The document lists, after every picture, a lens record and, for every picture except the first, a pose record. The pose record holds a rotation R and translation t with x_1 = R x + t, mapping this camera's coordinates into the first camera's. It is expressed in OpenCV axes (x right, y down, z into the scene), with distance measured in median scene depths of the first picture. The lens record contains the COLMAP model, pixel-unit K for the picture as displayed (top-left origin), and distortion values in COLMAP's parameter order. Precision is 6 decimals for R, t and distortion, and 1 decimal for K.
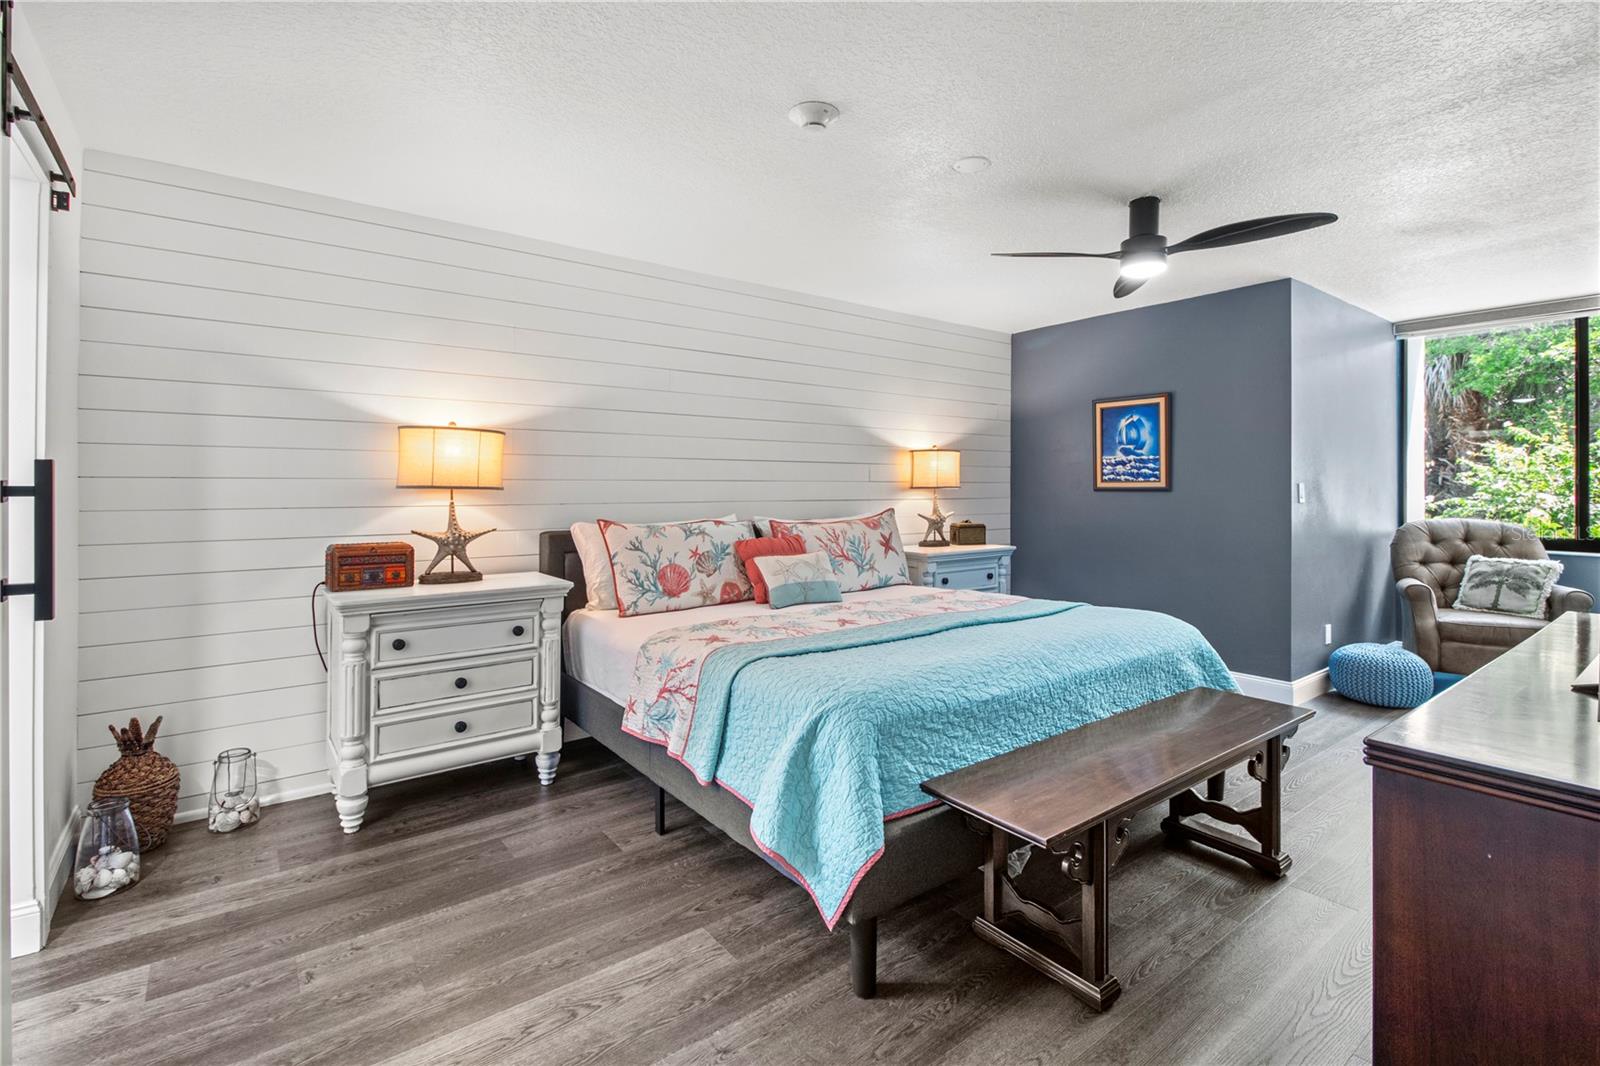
lens RADIAL K [[738.7, 0, 813.6], [0, 738.7, 477.9], [0, 0, 1]] dist [0.019290, -0.000078]
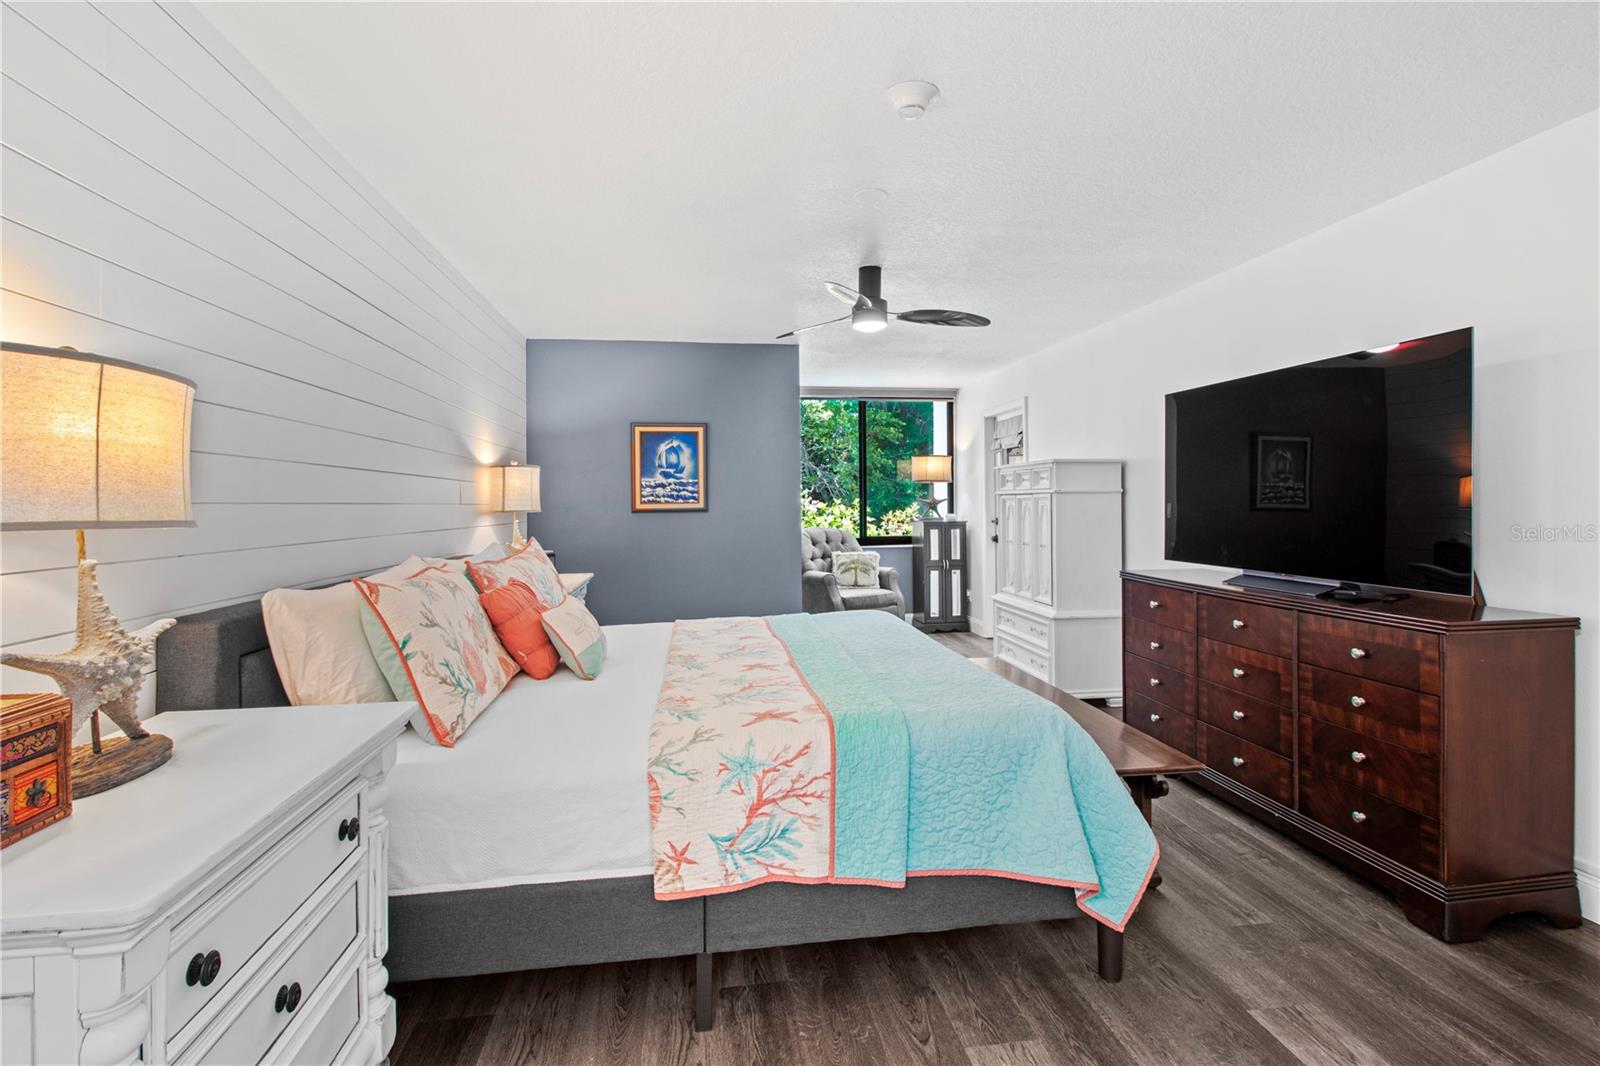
lens RADIAL K [[728.1, 0, 810.1], [0, 728.1, 505.6], [0, 0, 1]] dist [0.011483, -0.000193]
pose [[0.493217, -0.005798, 0.869887, -0.393234], [0.000595, 0.999980, 0.006327, 0.002079], [-0.869906, -0.002603, 0.493211, 0.319134]]
